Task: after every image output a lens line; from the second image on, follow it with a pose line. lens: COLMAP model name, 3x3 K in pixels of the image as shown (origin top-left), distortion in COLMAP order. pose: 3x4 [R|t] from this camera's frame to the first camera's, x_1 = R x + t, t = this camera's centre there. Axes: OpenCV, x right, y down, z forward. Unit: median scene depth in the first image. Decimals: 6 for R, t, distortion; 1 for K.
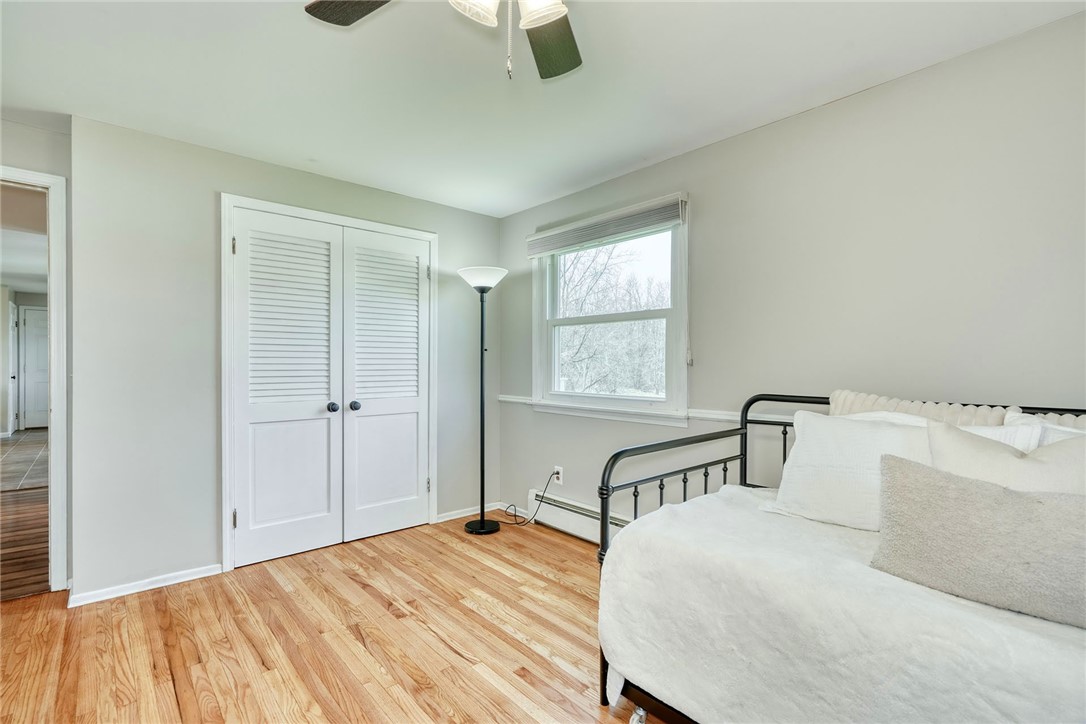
lens RADIAL K [[501.2, 0, 537.9], [0, 501.2, 365.5], [0, 0, 1]] dist [-0.003595, 0.002126]
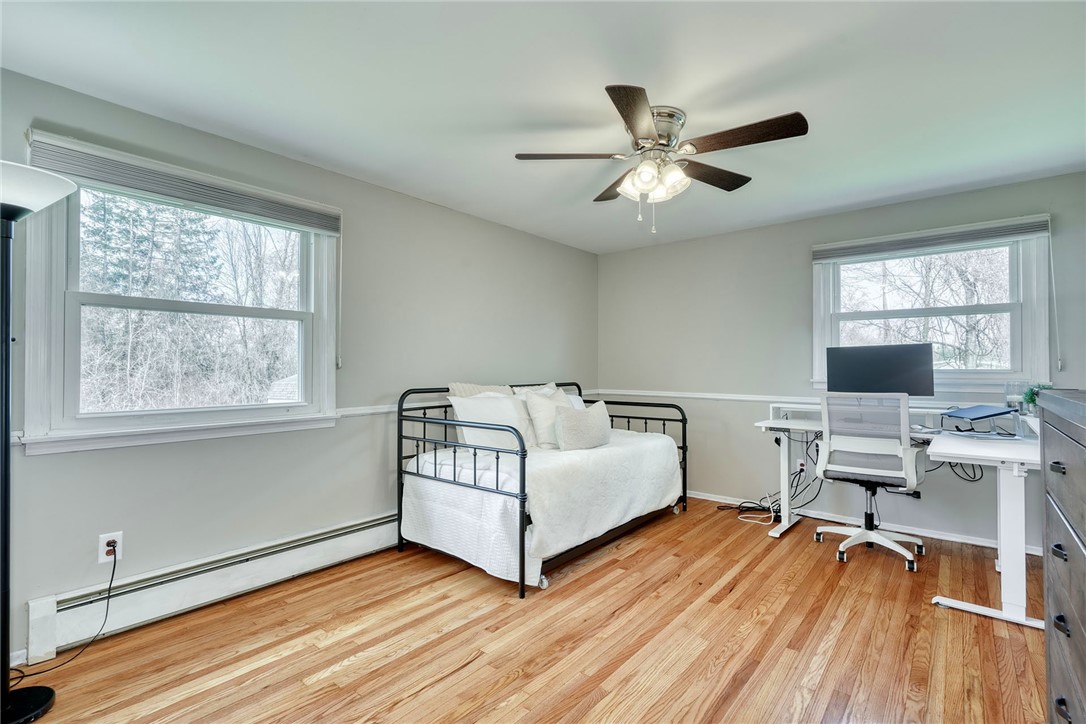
lens RADIAL K [[501.2, 0, 536.9], [0, 501.2, 360.3], [0, 0, 1]] dist [-0.003595, 0.002126]
pose [[-0.144230, 0.011633, 0.989476, -0.904997], [0.002178, 0.999932, -0.011439, -0.005918], [-0.989542, 0.000506, -0.144246, 0.788234]]
